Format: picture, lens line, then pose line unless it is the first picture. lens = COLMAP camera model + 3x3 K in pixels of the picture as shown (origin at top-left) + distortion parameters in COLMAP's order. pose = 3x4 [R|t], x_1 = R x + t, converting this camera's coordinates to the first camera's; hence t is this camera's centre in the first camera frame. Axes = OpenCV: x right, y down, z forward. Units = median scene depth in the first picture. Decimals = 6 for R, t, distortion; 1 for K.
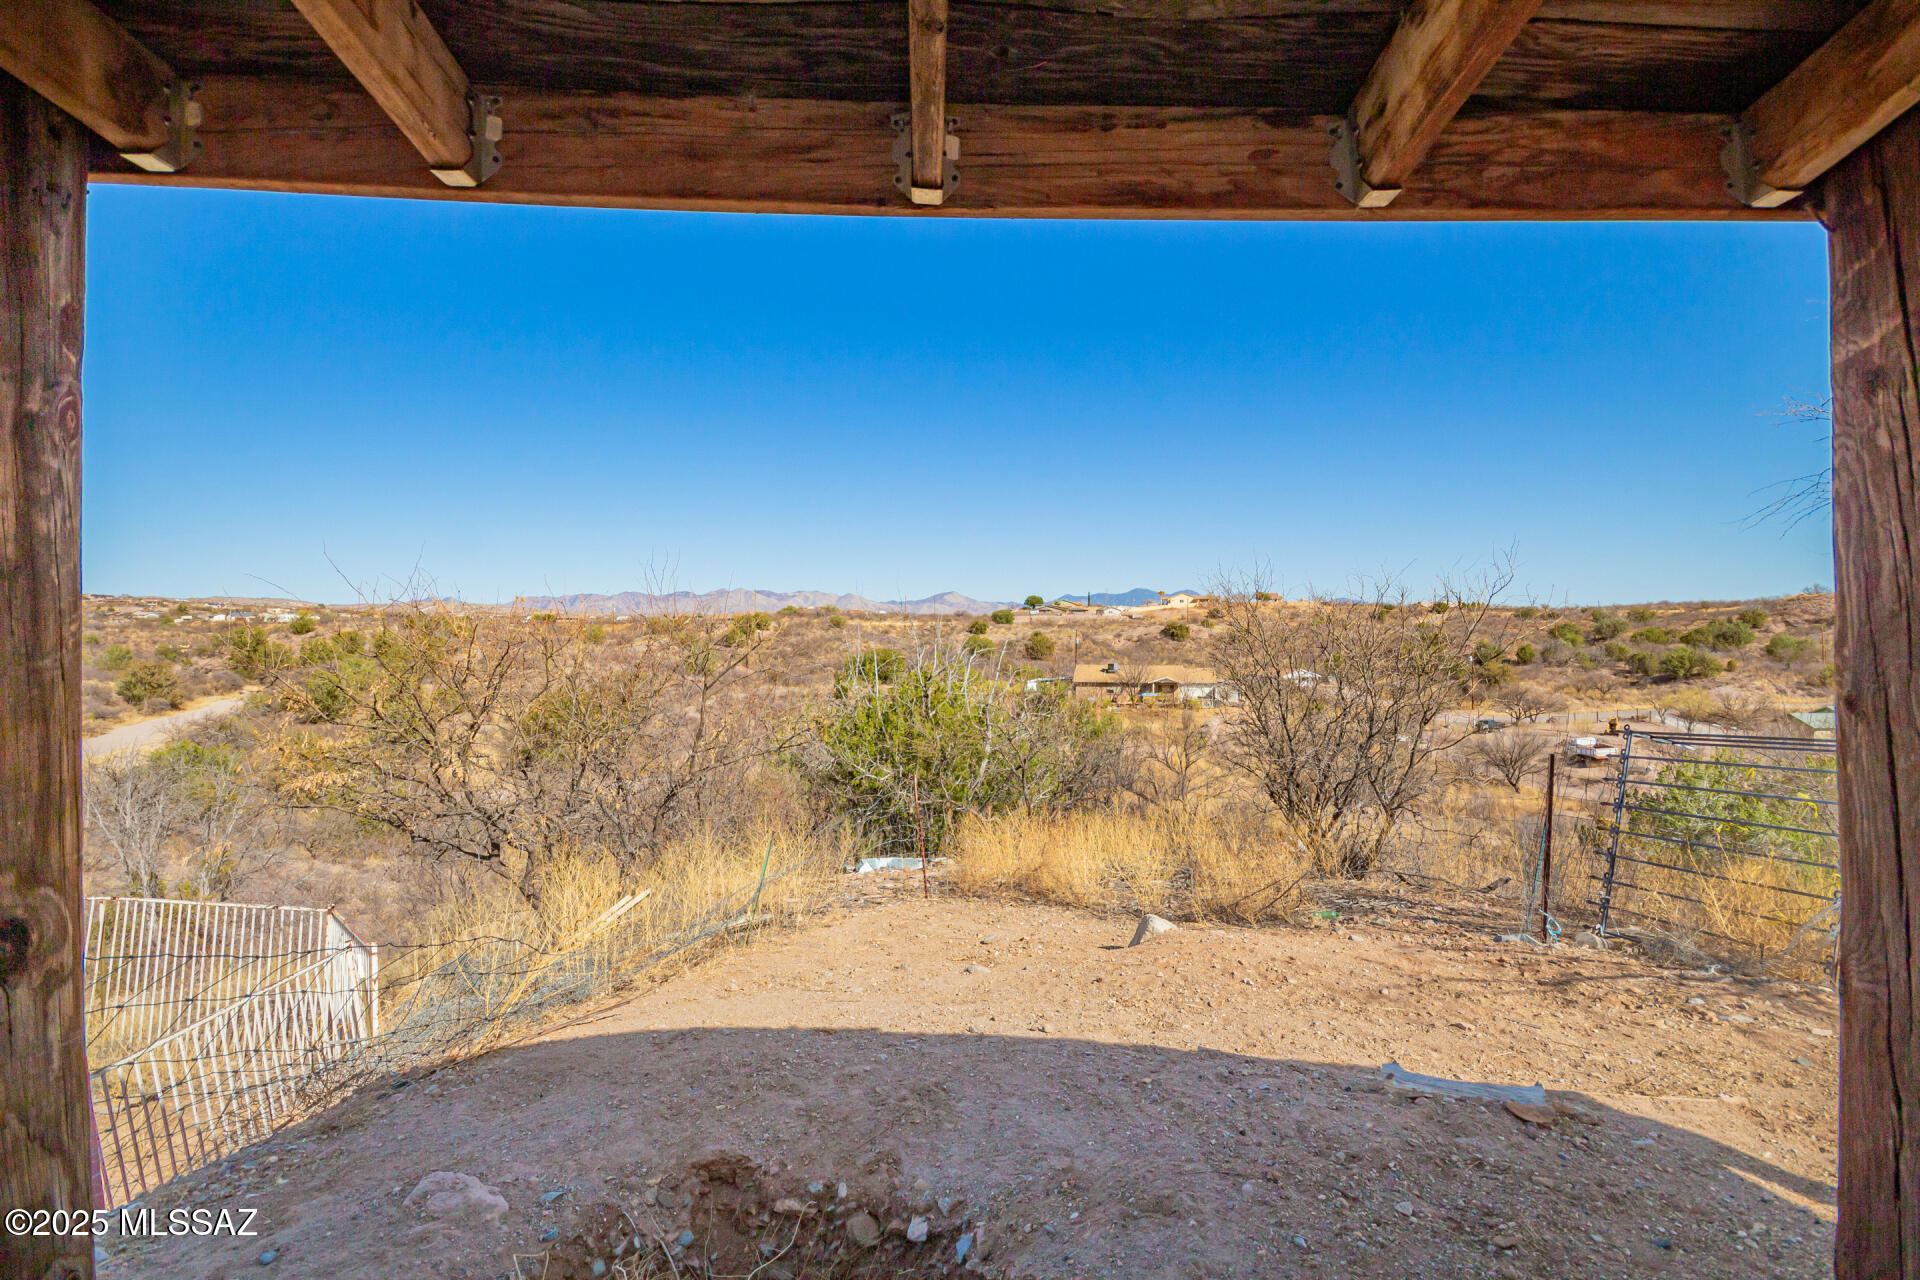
lens RADIAL K [[888.3, 0, 965.3], [0, 888.3, 636.7], [0, 0, 1]] dist [0.002403, 0.000273]
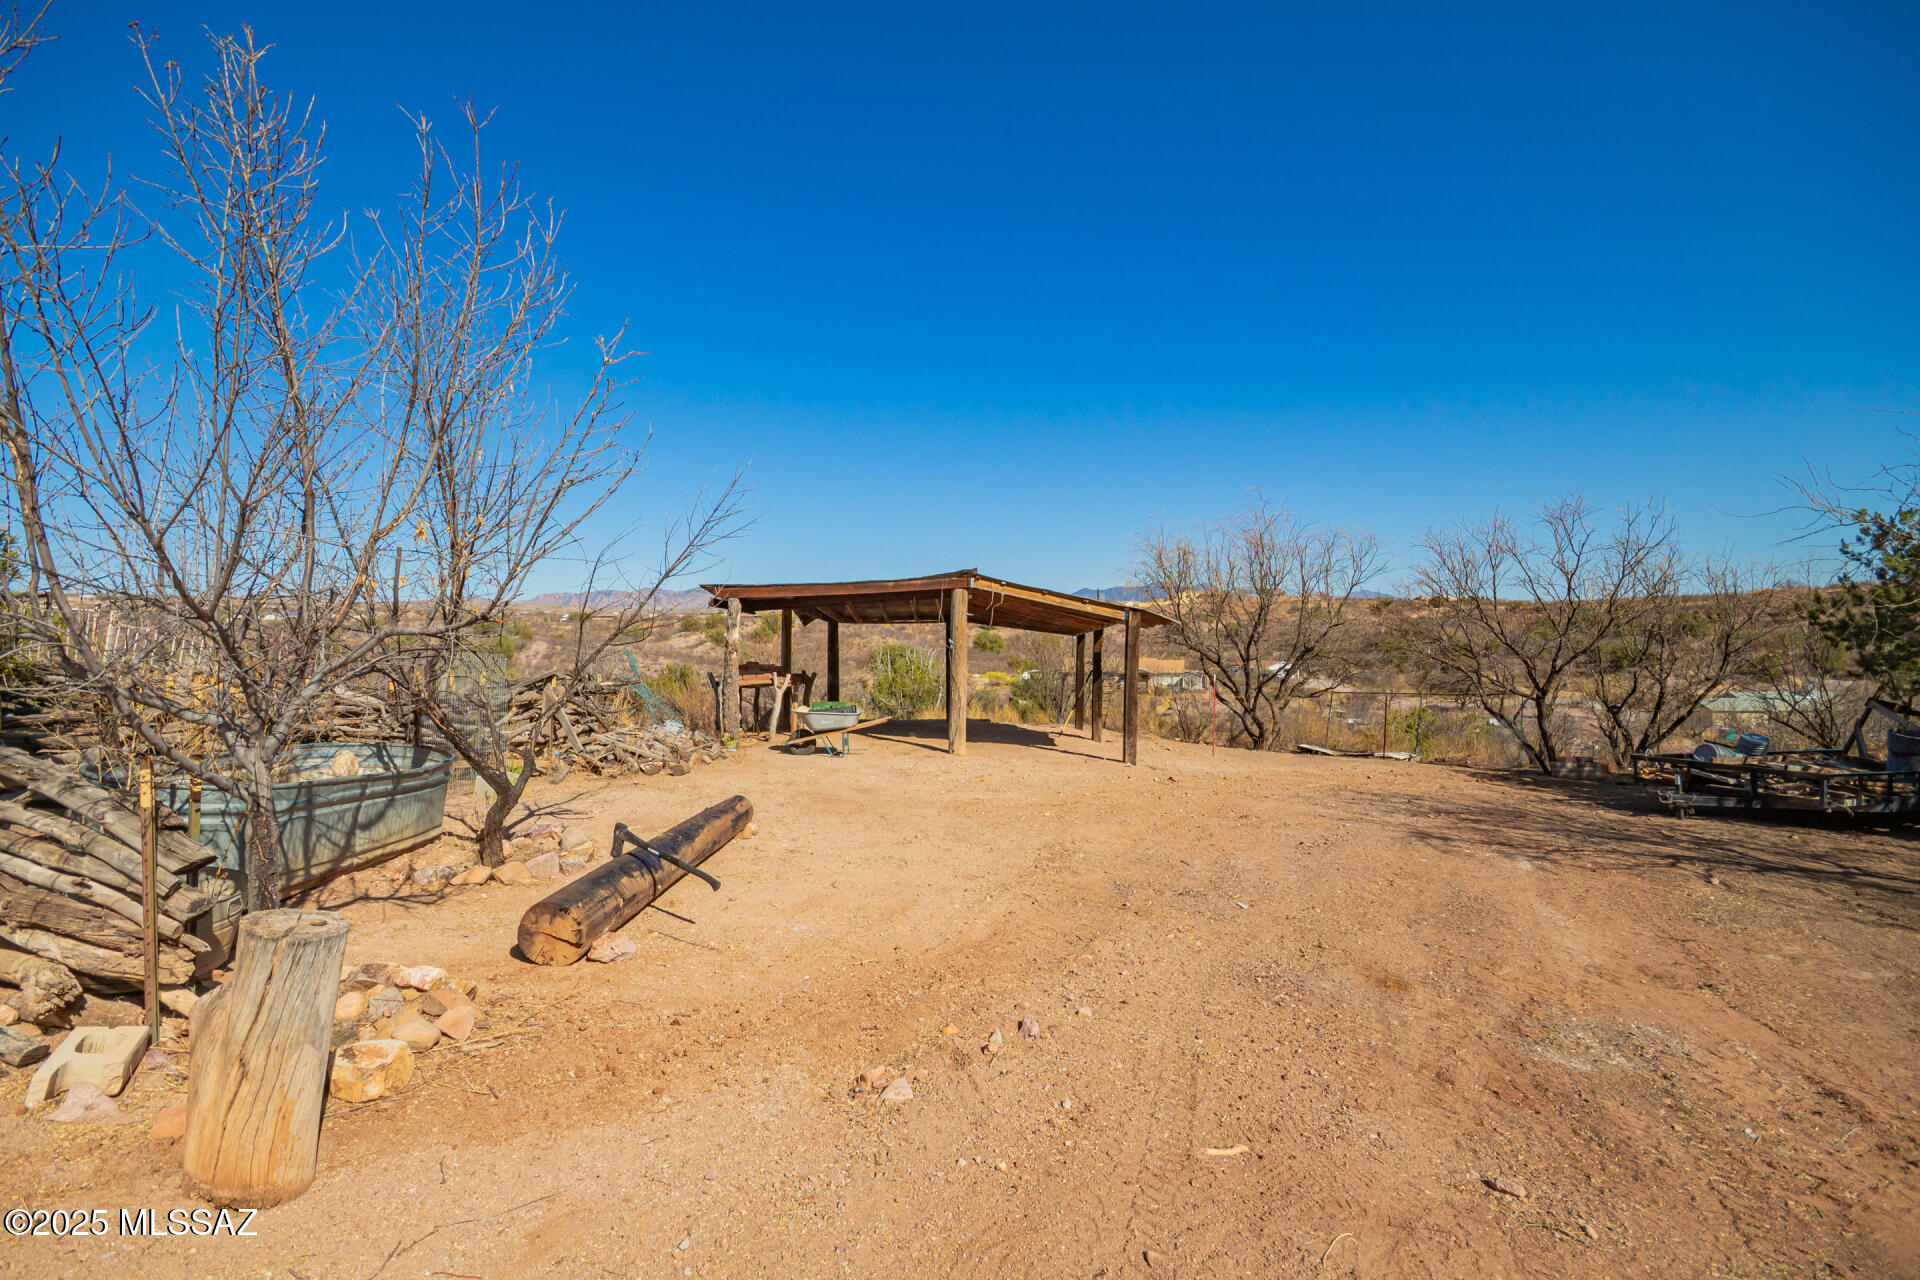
lens RADIAL K [[888.3, 0, 967.3], [0, 888.3, 637.7], [0, 0, 1]] dist [0.002403, 0.000273]
pose [[0.999840, -0.004304, -0.017348, 0.207456], [0.004441, 0.999959, 0.007903, -0.049647], [0.017313, -0.007979, 0.999818, -1.885599]]
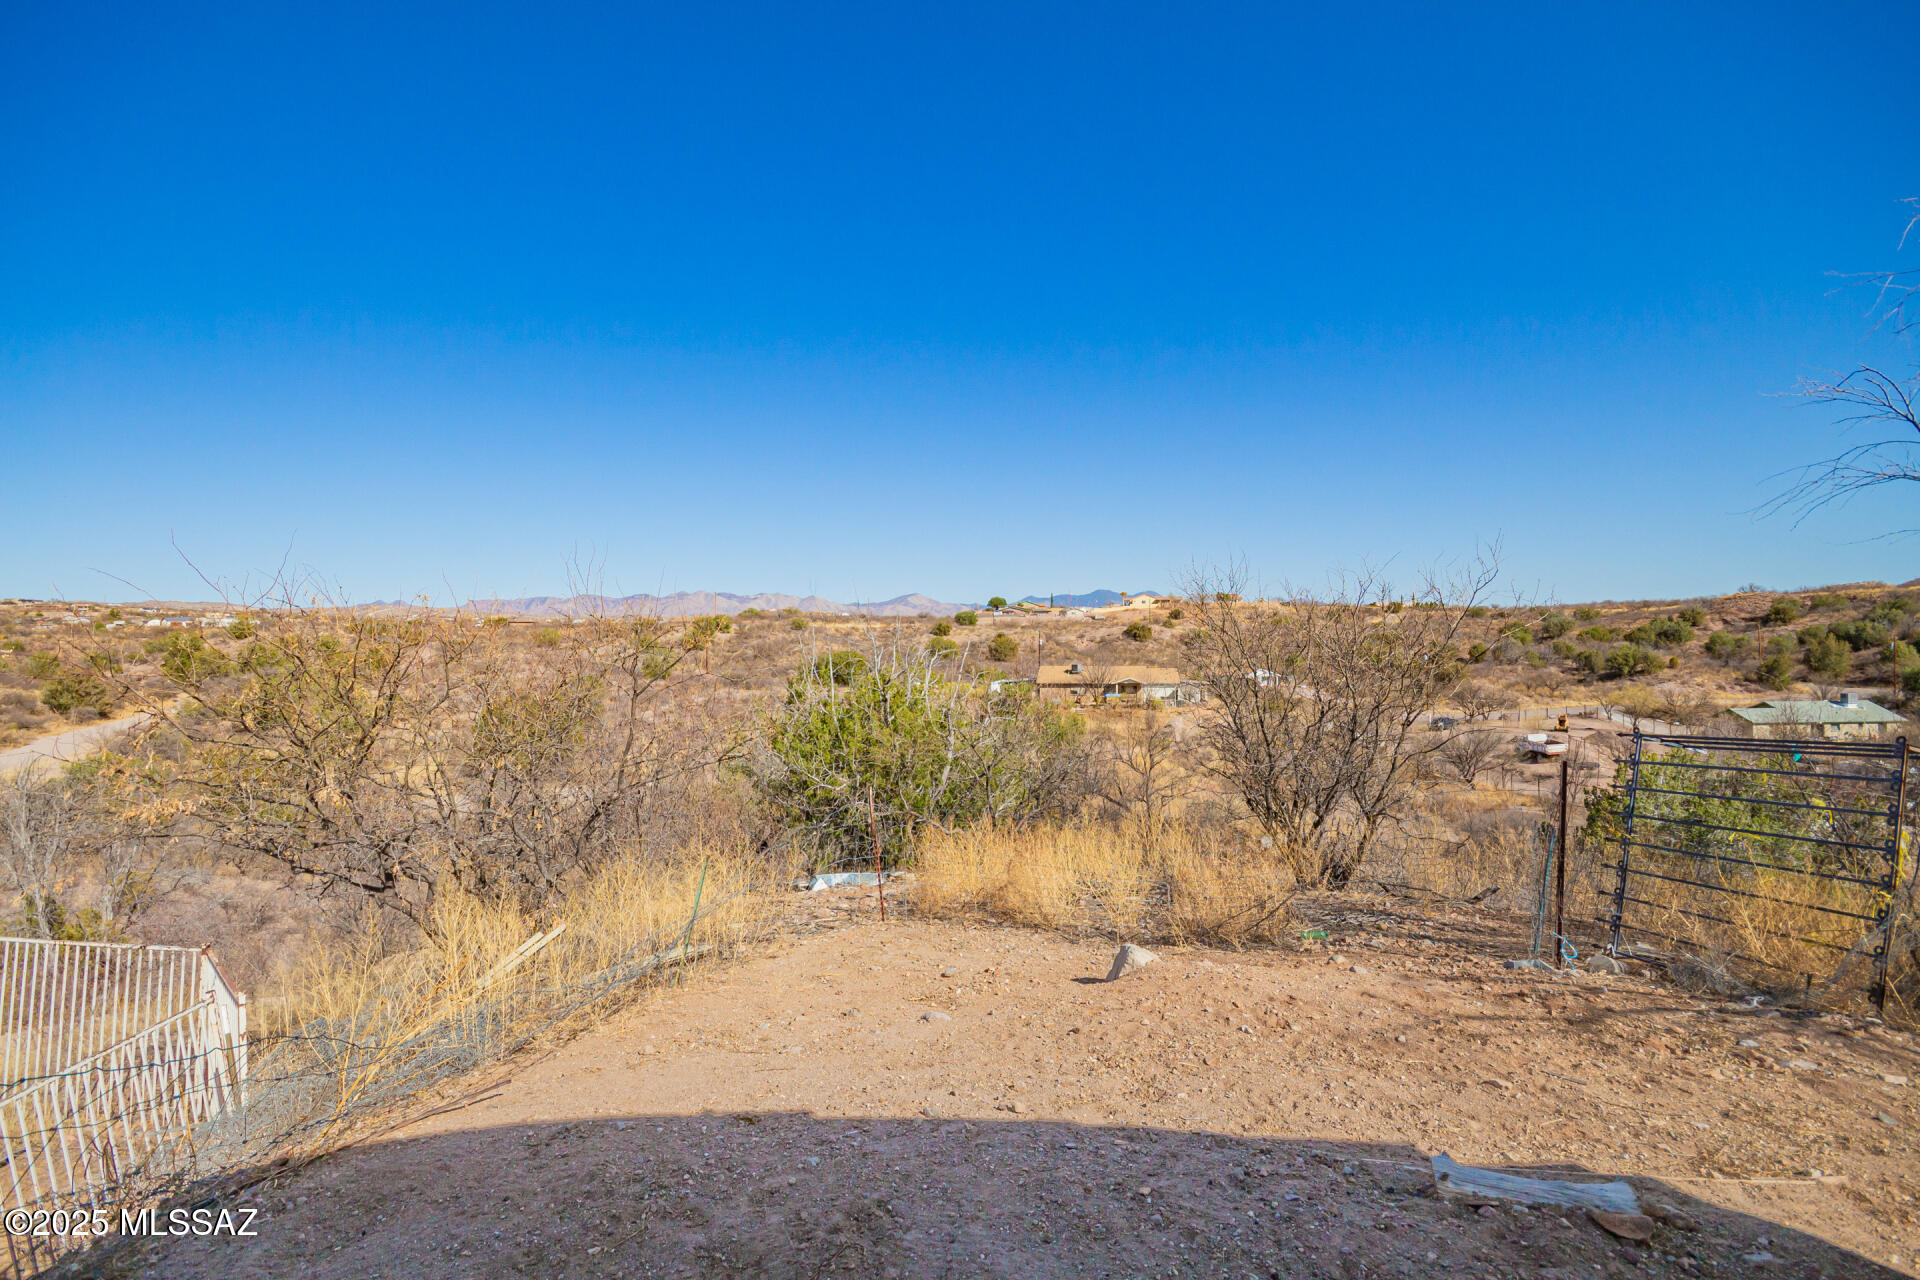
lens RADIAL K [[888.3, 0, 965.0], [0, 888.3, 638.3], [0, 0, 1]] dist [0.002403, 0.000273]
pose [[0.999160, -0.005011, 0.040674, 0.004715], [0.005011, 0.999987, 0.000106, 0.001655], [-0.040674, 0.000098, 0.999172, 0.072850]]
